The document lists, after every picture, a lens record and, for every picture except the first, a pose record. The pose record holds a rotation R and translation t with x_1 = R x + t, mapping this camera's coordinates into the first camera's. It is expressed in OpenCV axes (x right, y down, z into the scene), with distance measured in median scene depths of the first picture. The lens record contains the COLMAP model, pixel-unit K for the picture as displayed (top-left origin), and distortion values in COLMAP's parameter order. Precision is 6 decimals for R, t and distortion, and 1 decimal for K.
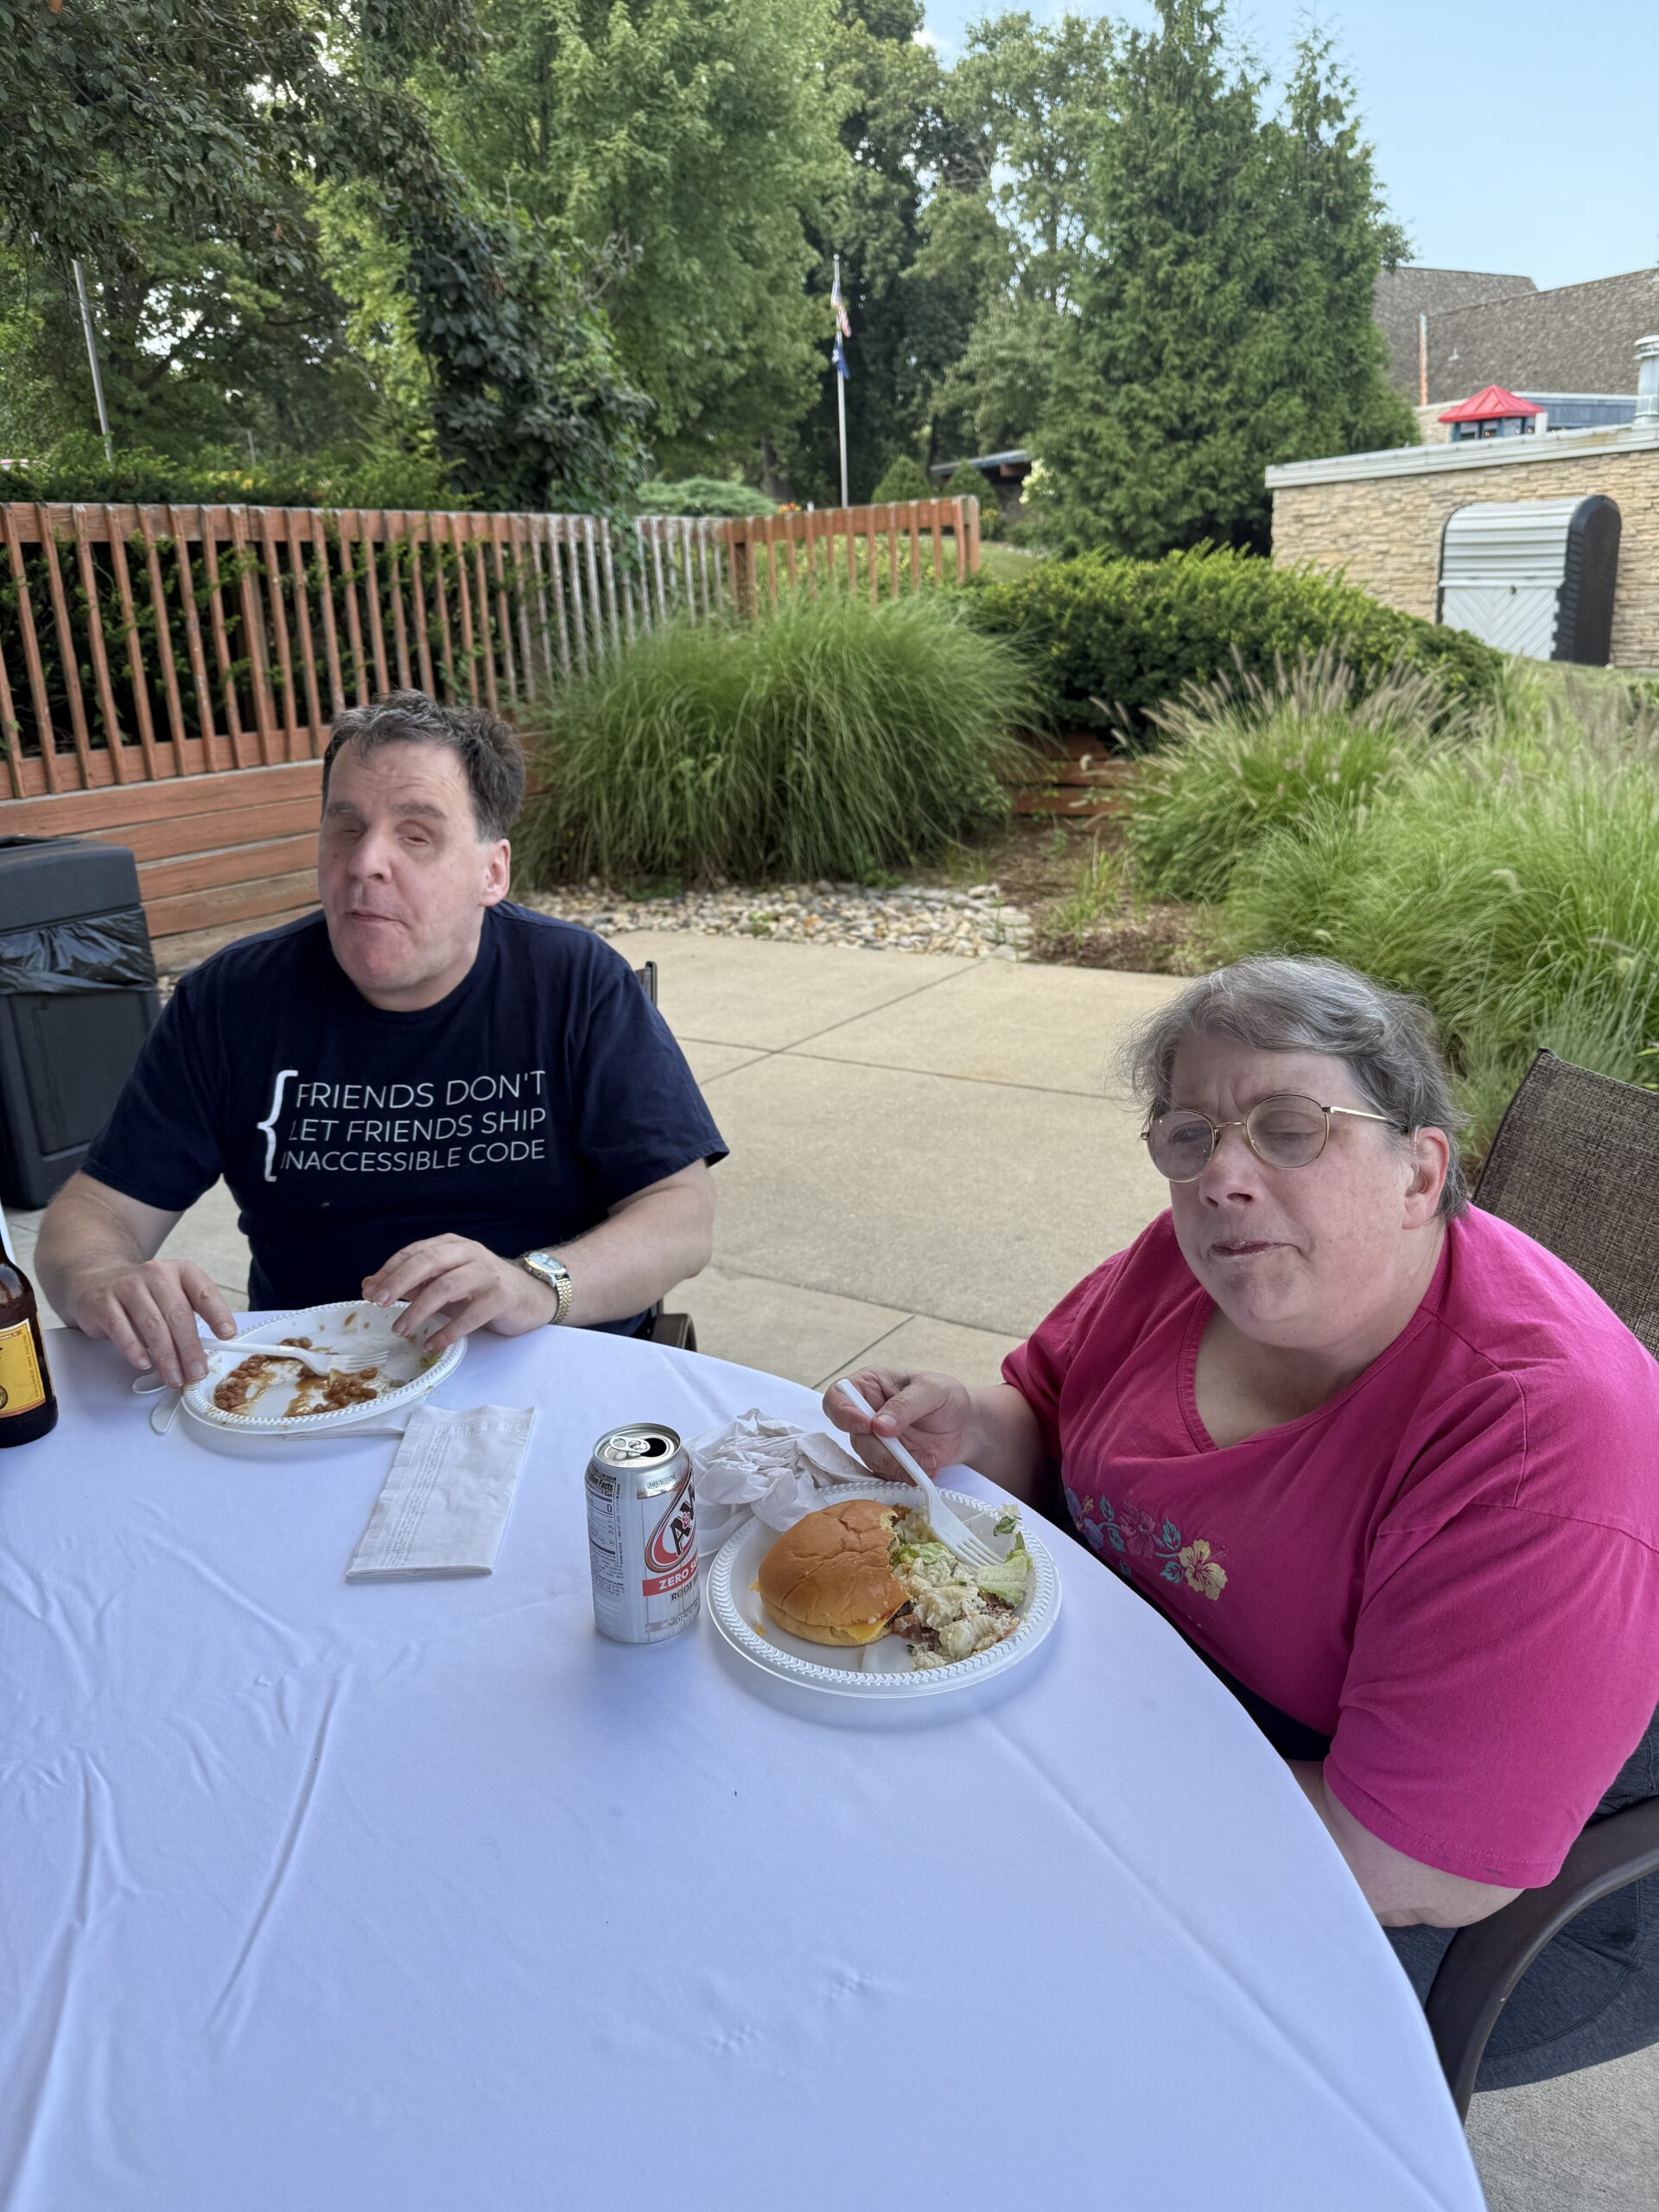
lens RADIAL K [[1564.7, 0, 838.8], [0, 1564.7, 1102.7], [0, 0, 1]] dist [0.027801, -0.044630]
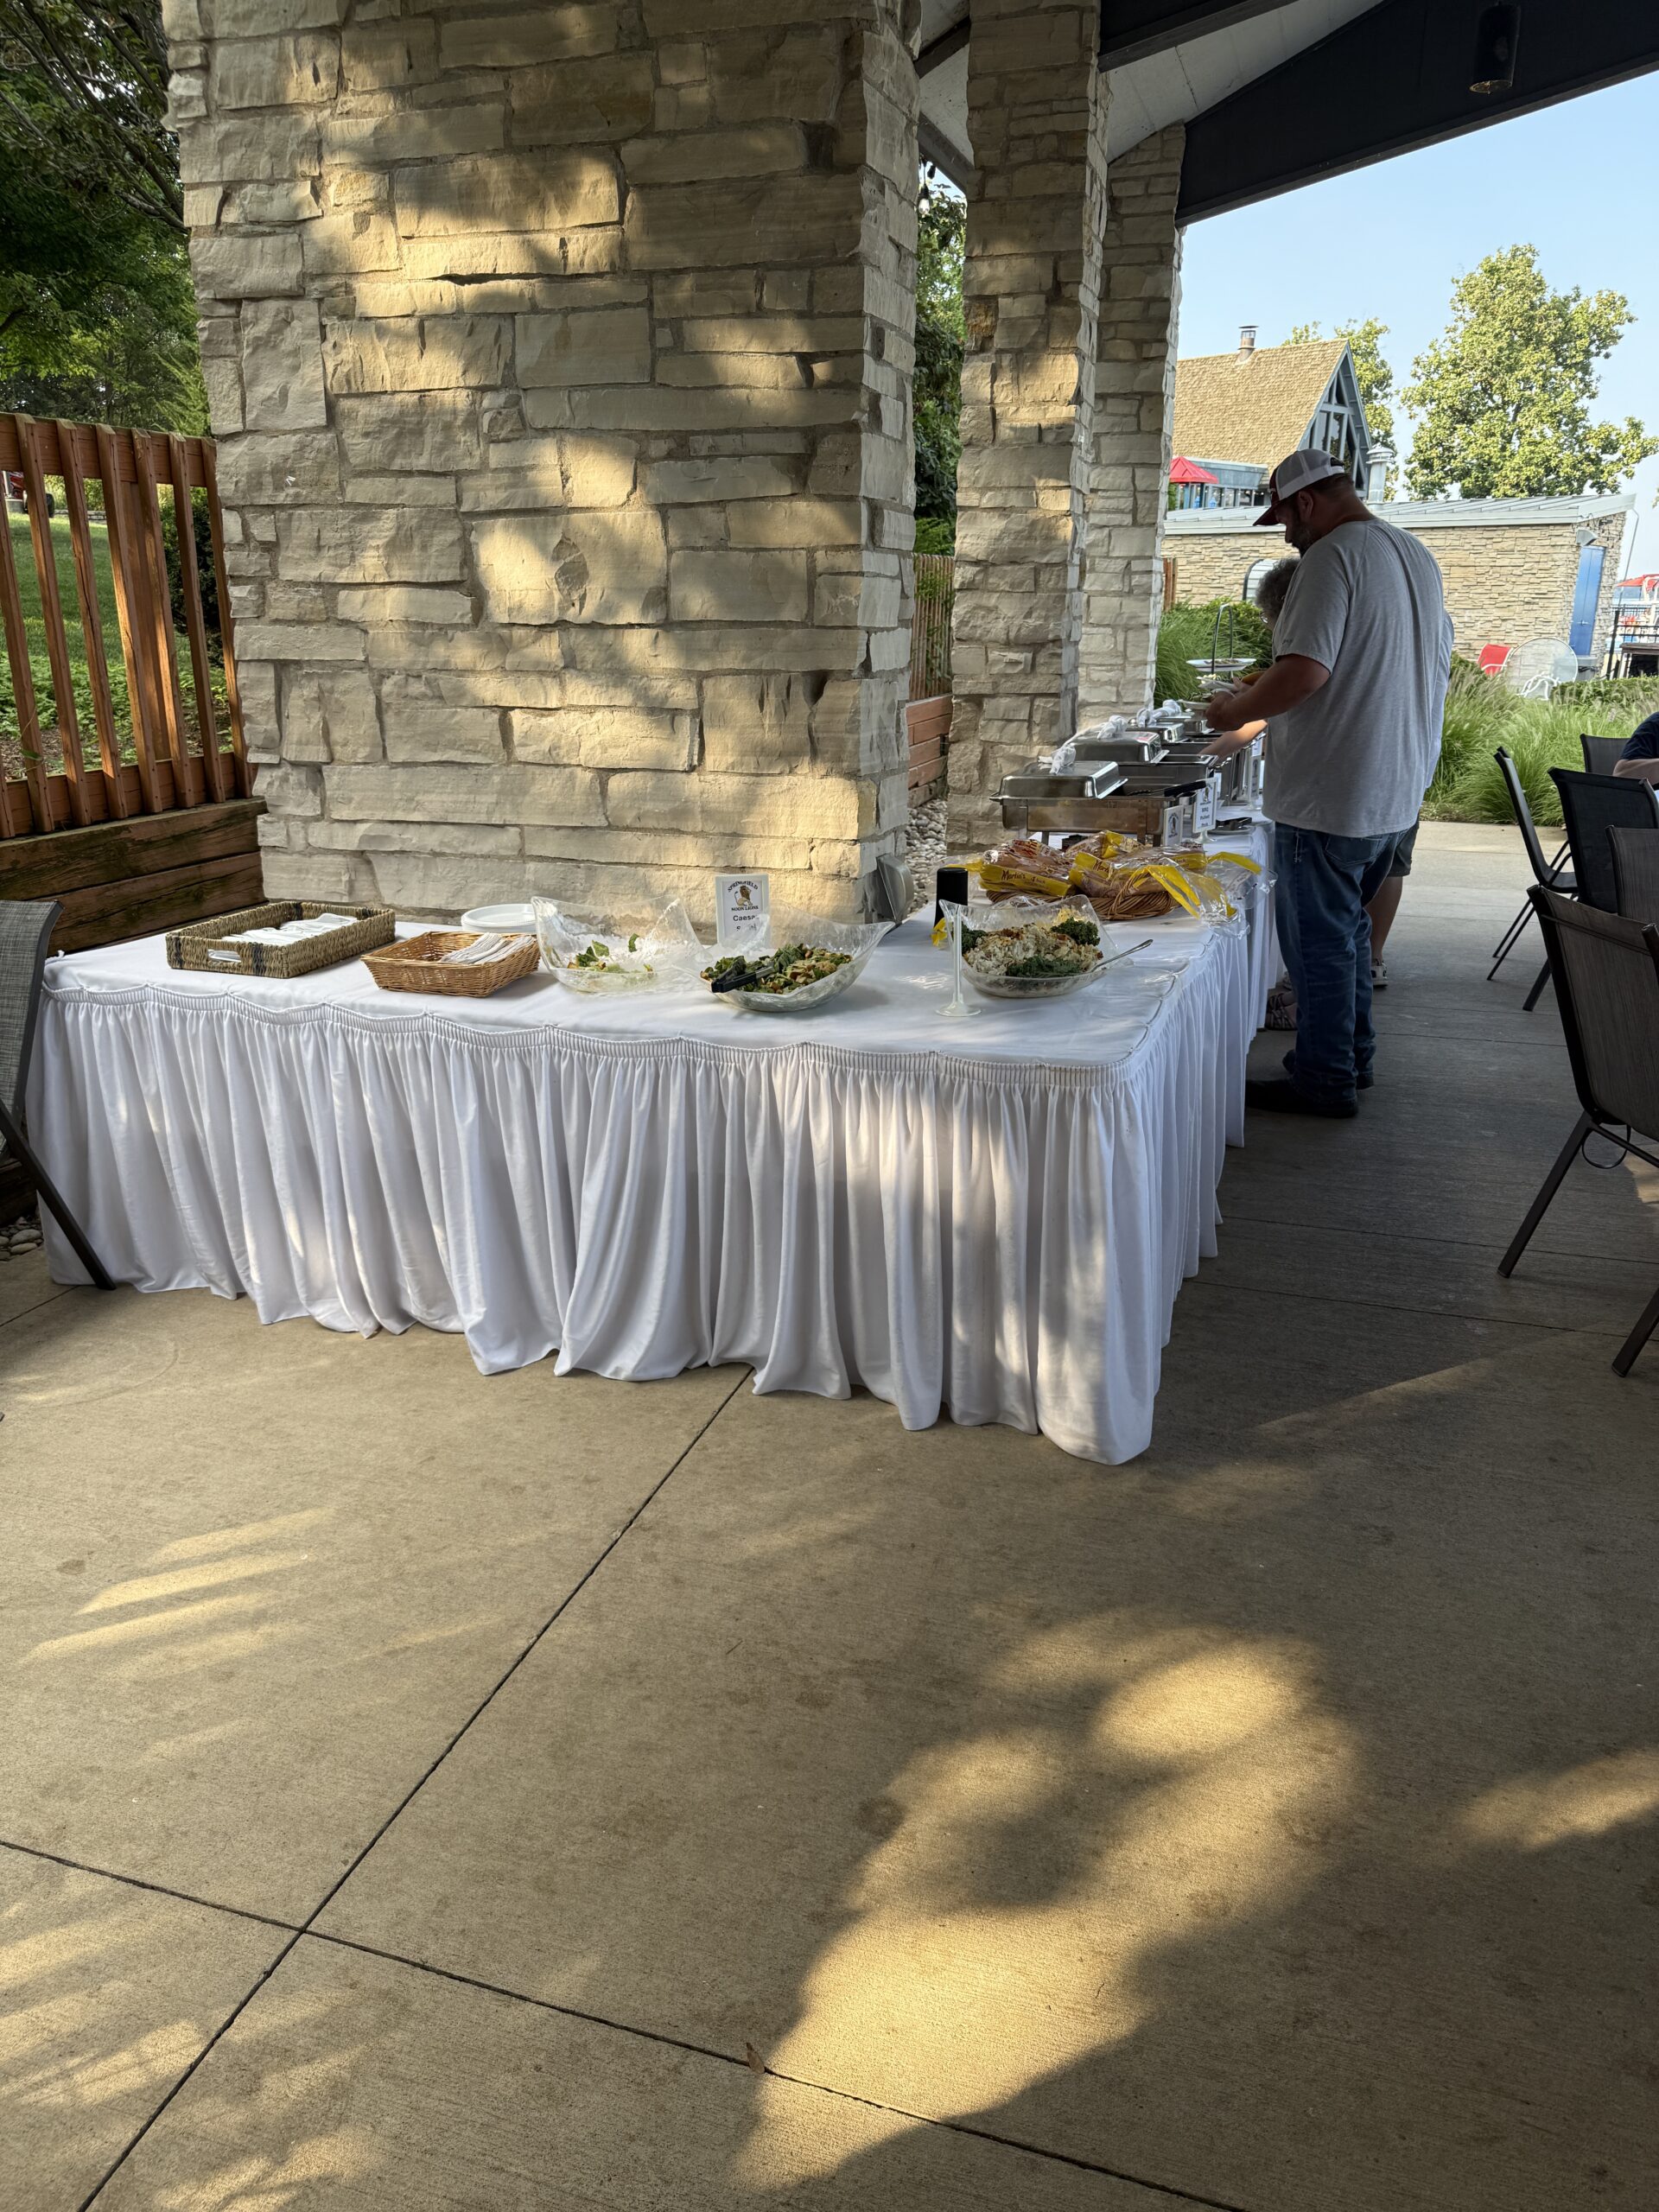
lens RADIAL K [[1569.6, 0, 814.7], [0, 1569.6, 1137.4], [0, 0, 1]] dist [0.019076, -0.023838]
pose [[0.965978, -0.041148, 0.255330, -0.306558], [0.037253, 0.999104, 0.020074, 0.071011], [-0.255927, -0.009879, 0.966646, -0.207424]]
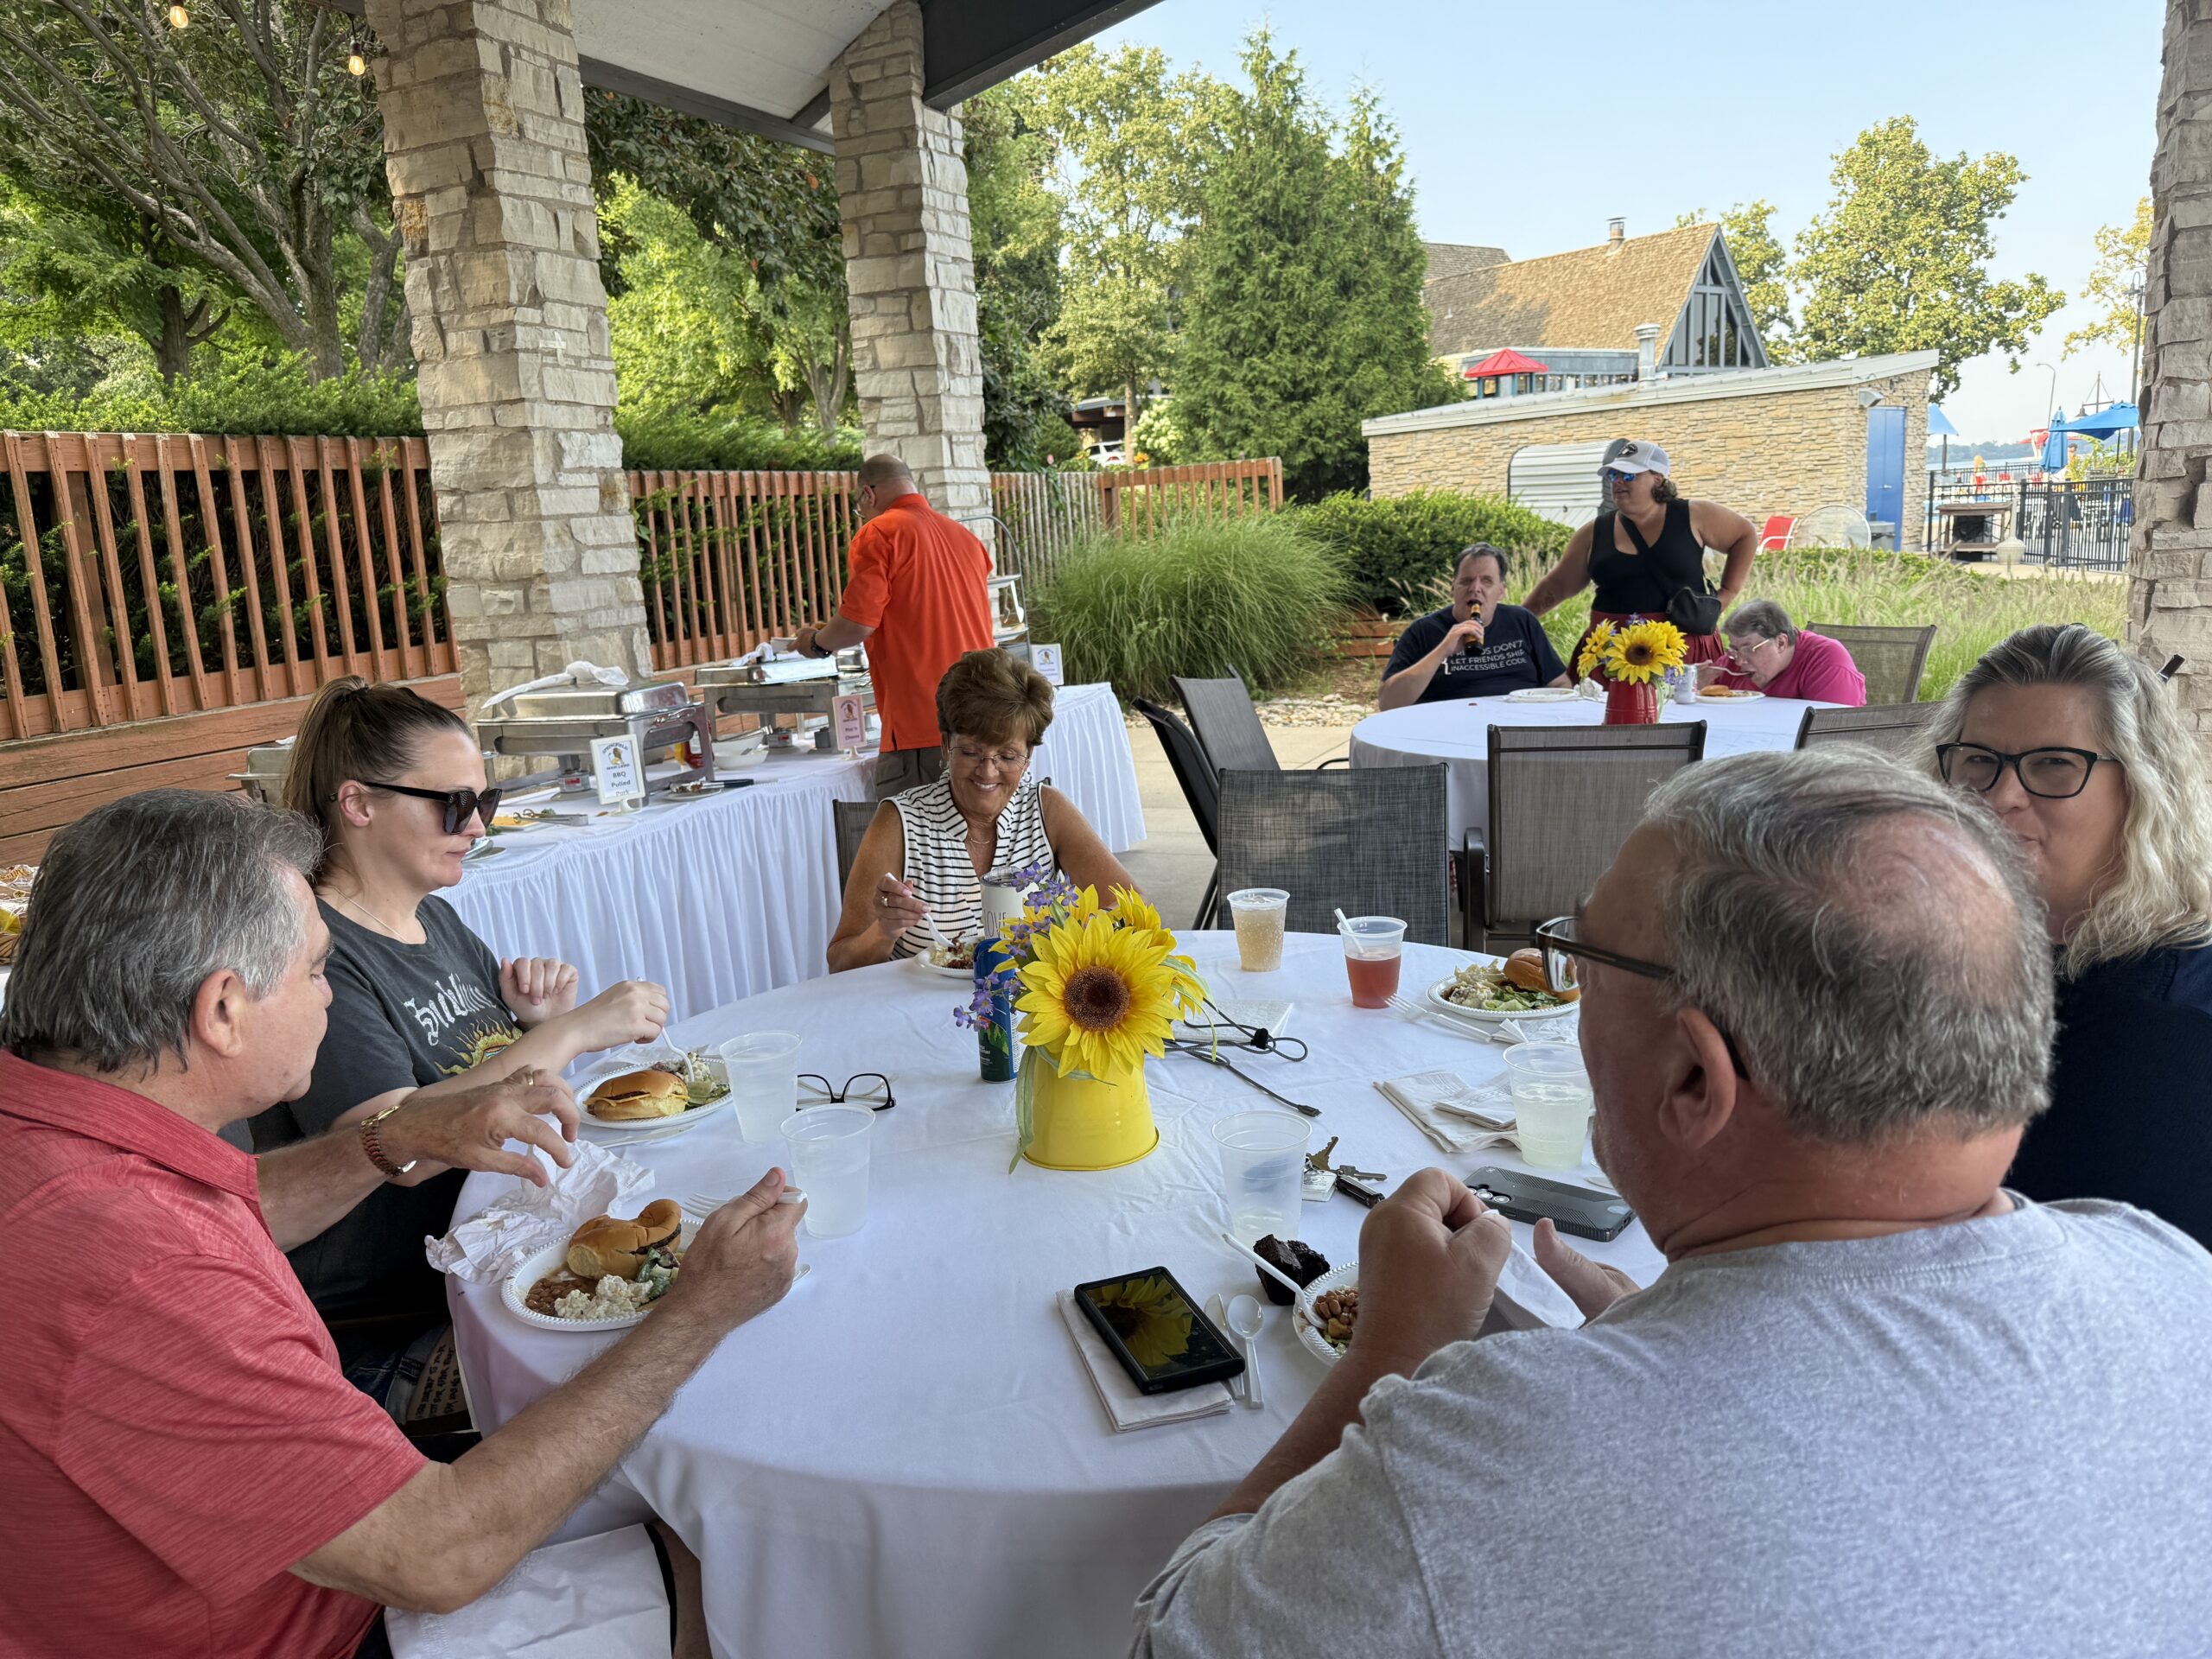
lens RADIAL K [[1564.7, 0, 1095.3], [0, 1564.7, 863.4], [0, 0, 1]] dist [0.027801, -0.044630]
pose [[0.988825, -0.050888, 0.140130, -0.138640], [0.064797, 0.993216, -0.096555, 0.061119], [-0.134266, 0.104556, 0.985414, -0.186282]]
